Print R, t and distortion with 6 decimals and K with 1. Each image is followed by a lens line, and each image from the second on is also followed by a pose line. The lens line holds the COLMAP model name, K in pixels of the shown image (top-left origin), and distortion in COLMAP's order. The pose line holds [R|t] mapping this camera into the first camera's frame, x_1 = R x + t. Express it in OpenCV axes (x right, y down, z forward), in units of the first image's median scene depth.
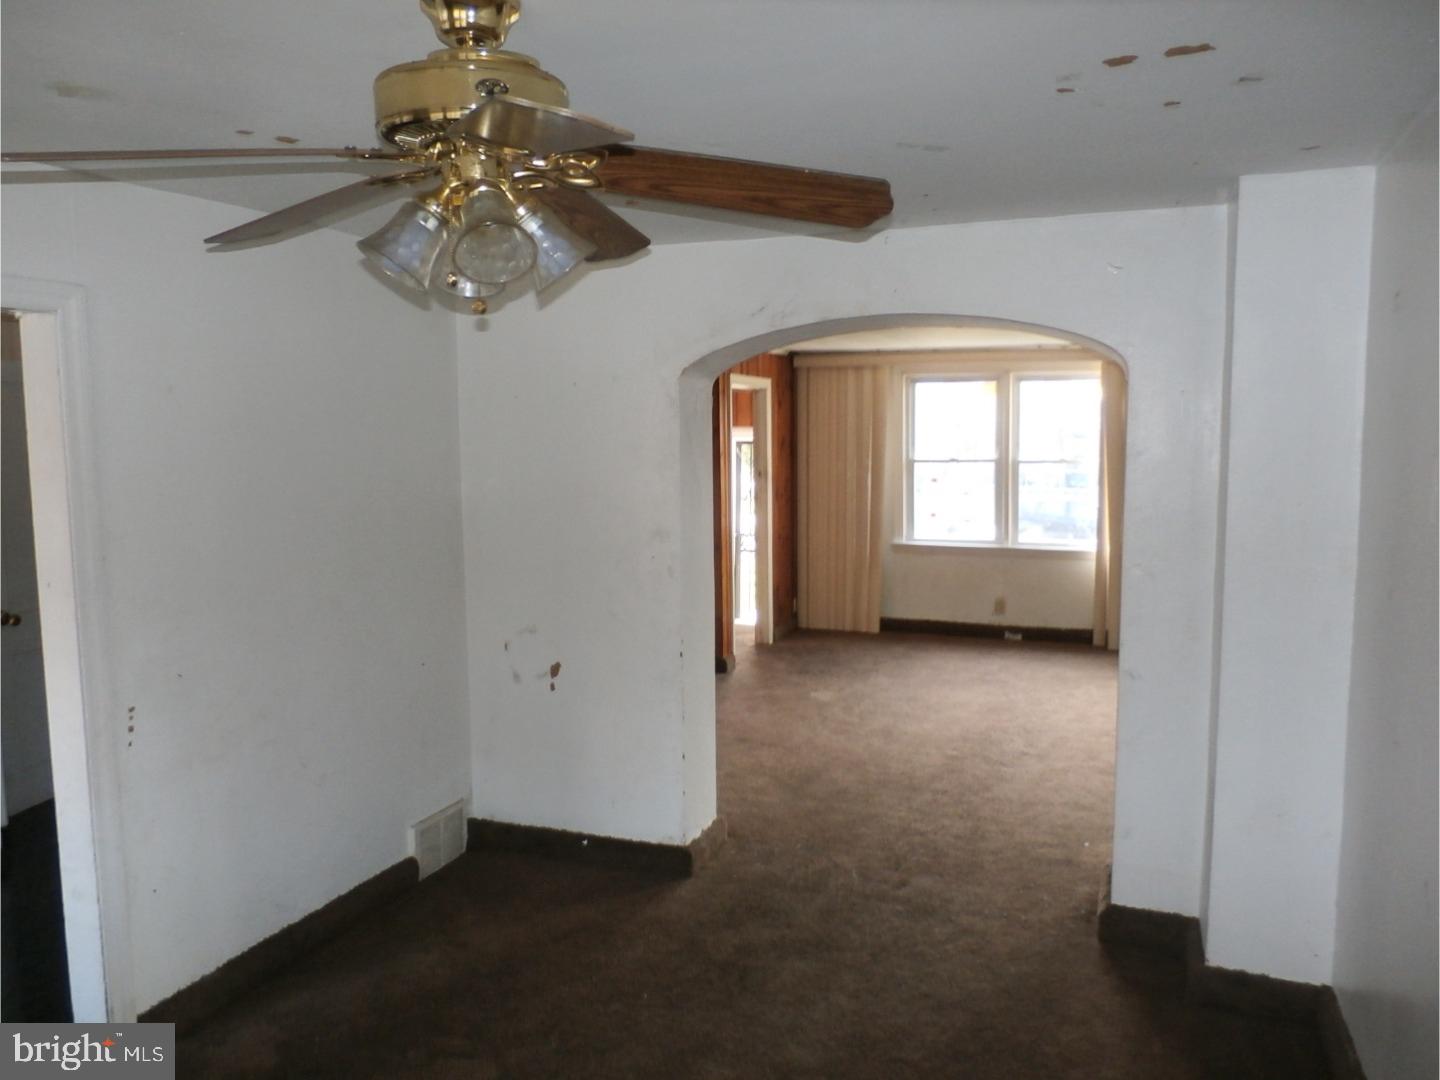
lens RADIAL K [[1087.7, 0, 728.6], [0, 1087.7, 543.9], [0, 0, 1]] dist [-0.011857, 0.003391]
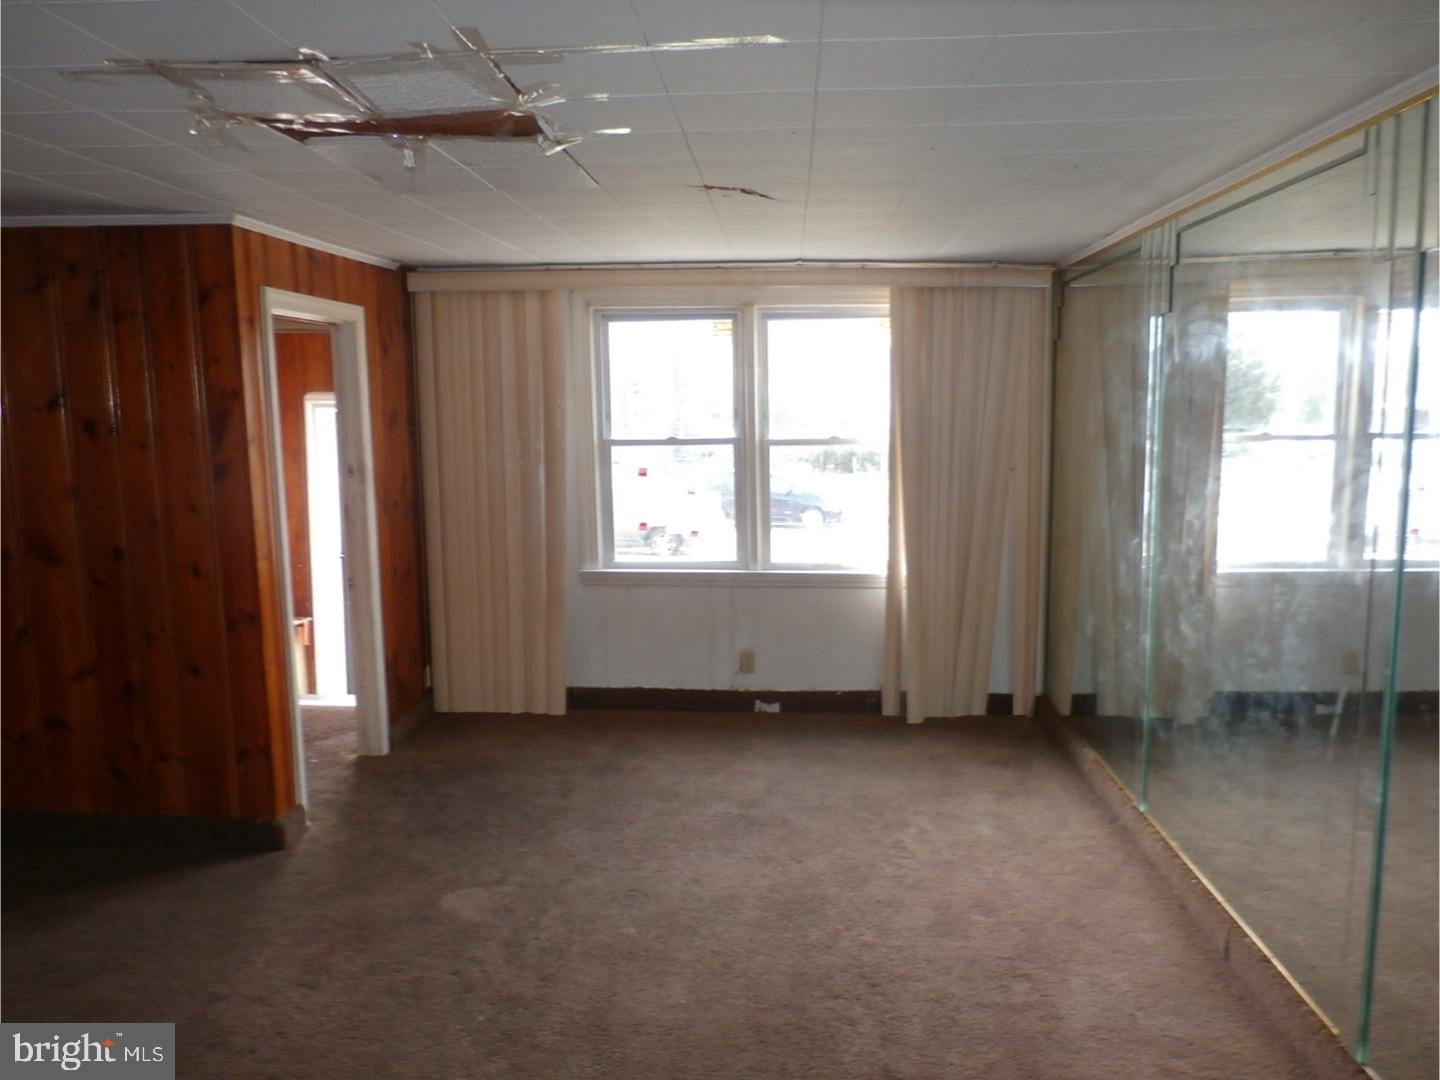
lens RADIAL K [[1087.7, 0, 729.5], [0, 1087.7, 534.6], [0, 0, 1]] dist [-0.011857, 0.003391]
pose [[0.955871, -0.038699, 0.291225, 0.050654], [0.032684, 0.999141, 0.025493, -0.037494], [-0.291962, -0.014850, 0.956315, 0.377999]]
